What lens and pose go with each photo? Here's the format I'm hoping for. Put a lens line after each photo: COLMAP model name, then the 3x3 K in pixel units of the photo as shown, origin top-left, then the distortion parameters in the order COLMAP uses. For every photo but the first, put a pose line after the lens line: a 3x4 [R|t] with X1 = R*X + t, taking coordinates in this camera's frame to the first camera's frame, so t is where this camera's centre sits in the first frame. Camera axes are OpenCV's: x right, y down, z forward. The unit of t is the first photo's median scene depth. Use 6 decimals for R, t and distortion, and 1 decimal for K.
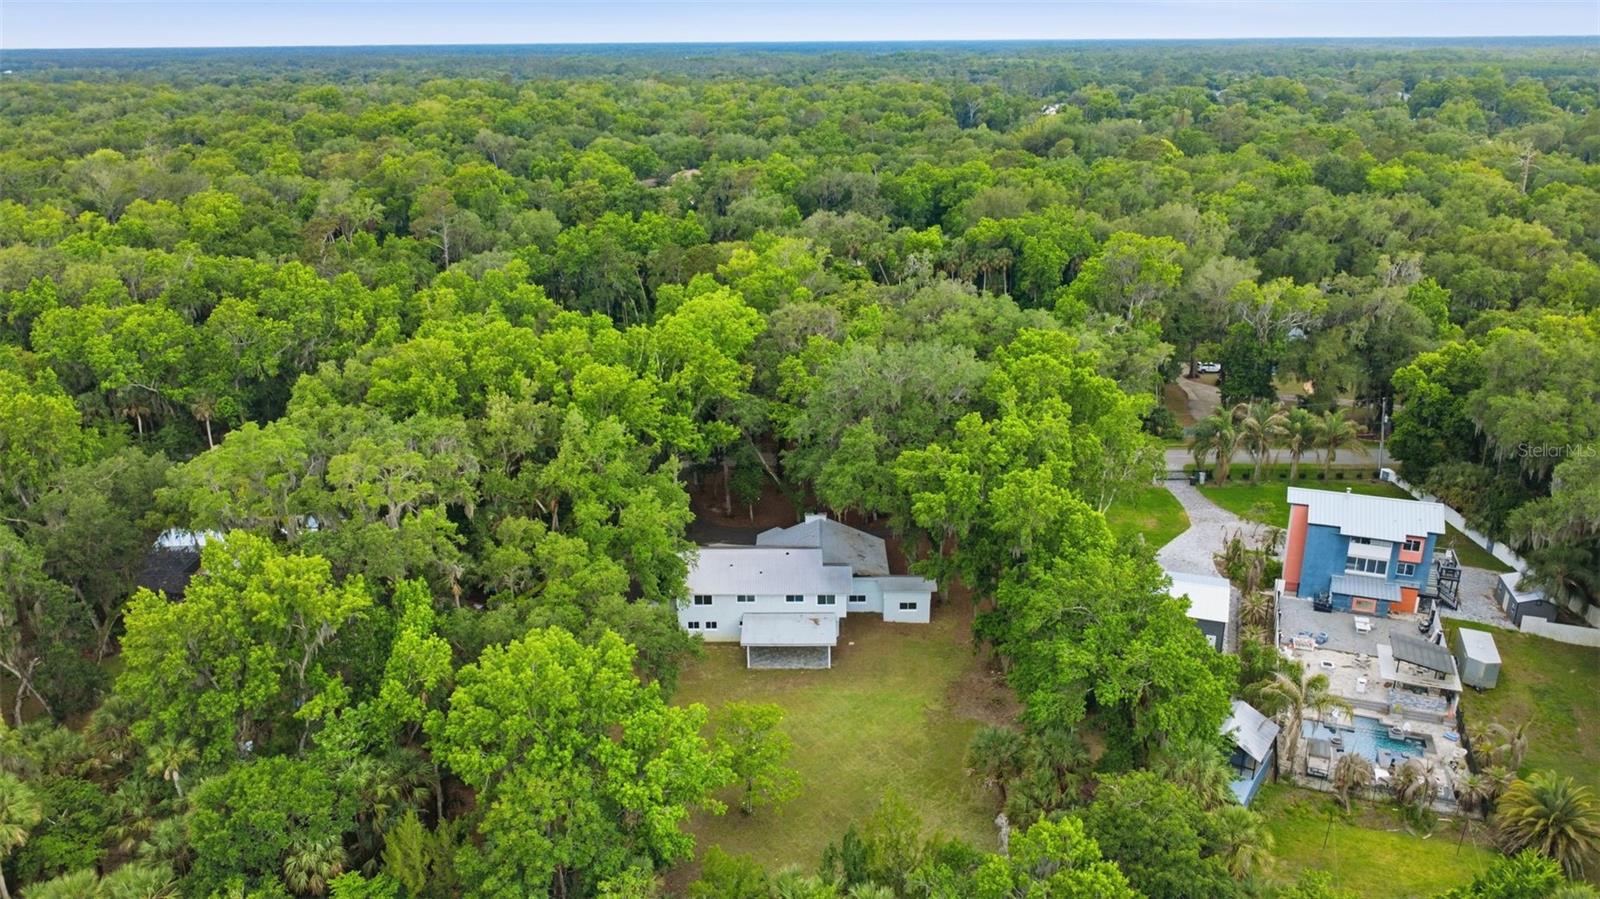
lens RADIAL K [[1184.8, 0, 800.0], [0, 1184.8, 449.5], [0, 0, 1]] dist [-0.001497, -0.001167]
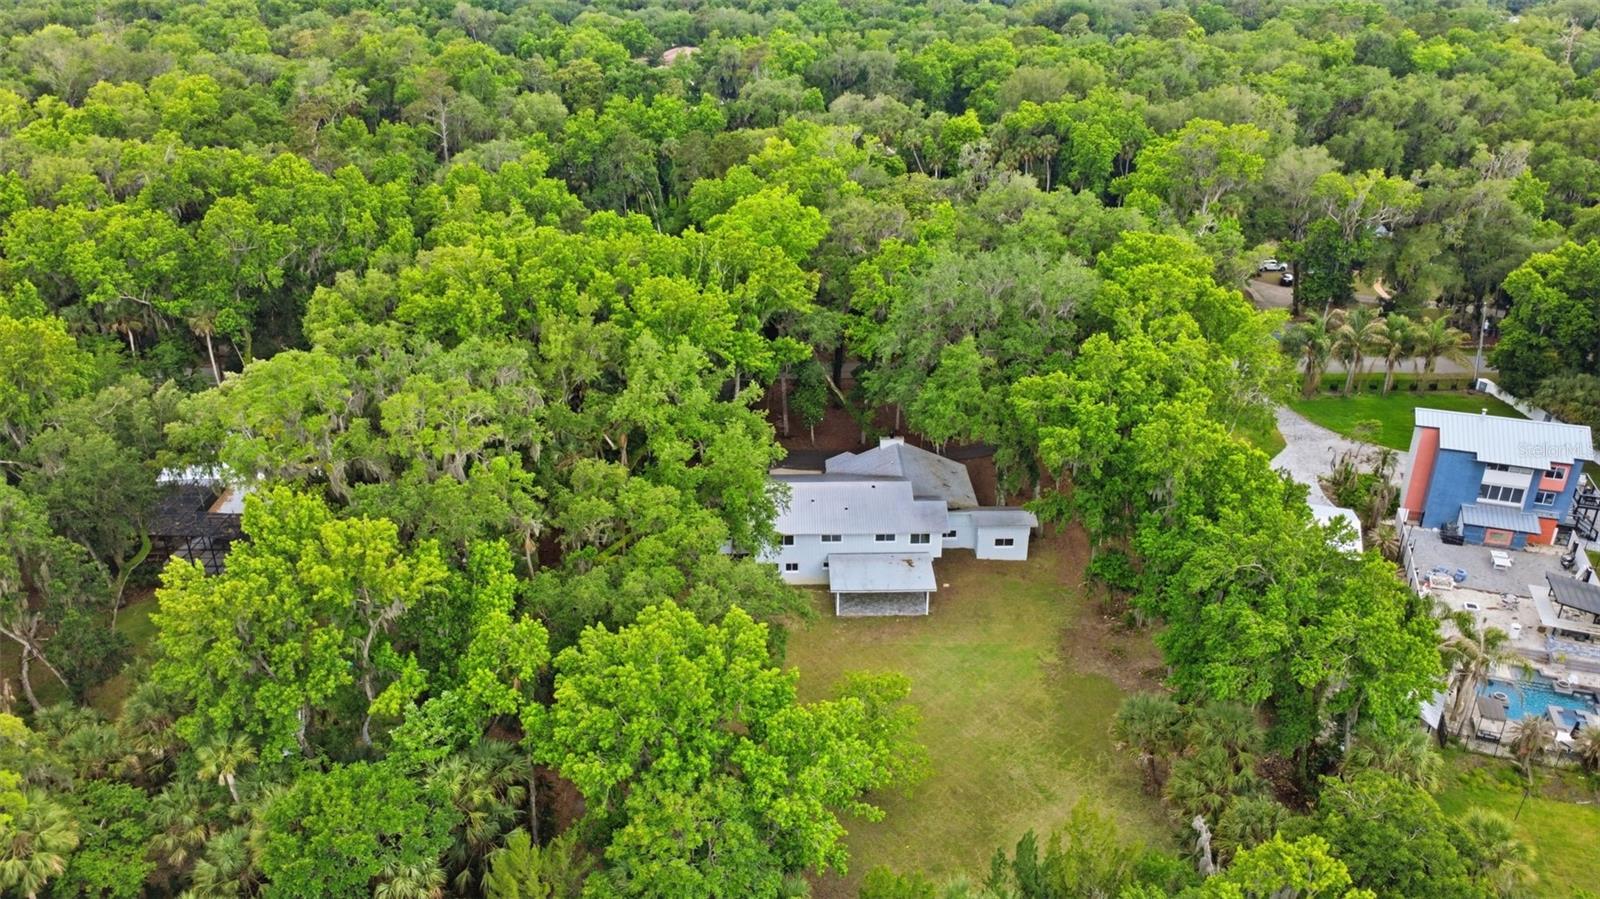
lens RADIAL K [[1184.8, 0, 800.0], [0, 1184.8, 449.5], [0, 0, 1]] dist [-0.001497, -0.001167]
pose [[0.999715, -0.007384, 0.022709, -0.081375], [0.005172, 0.995368, 0.096000, -0.025763], [-0.023313, -0.095855, 0.995122, 0.097973]]
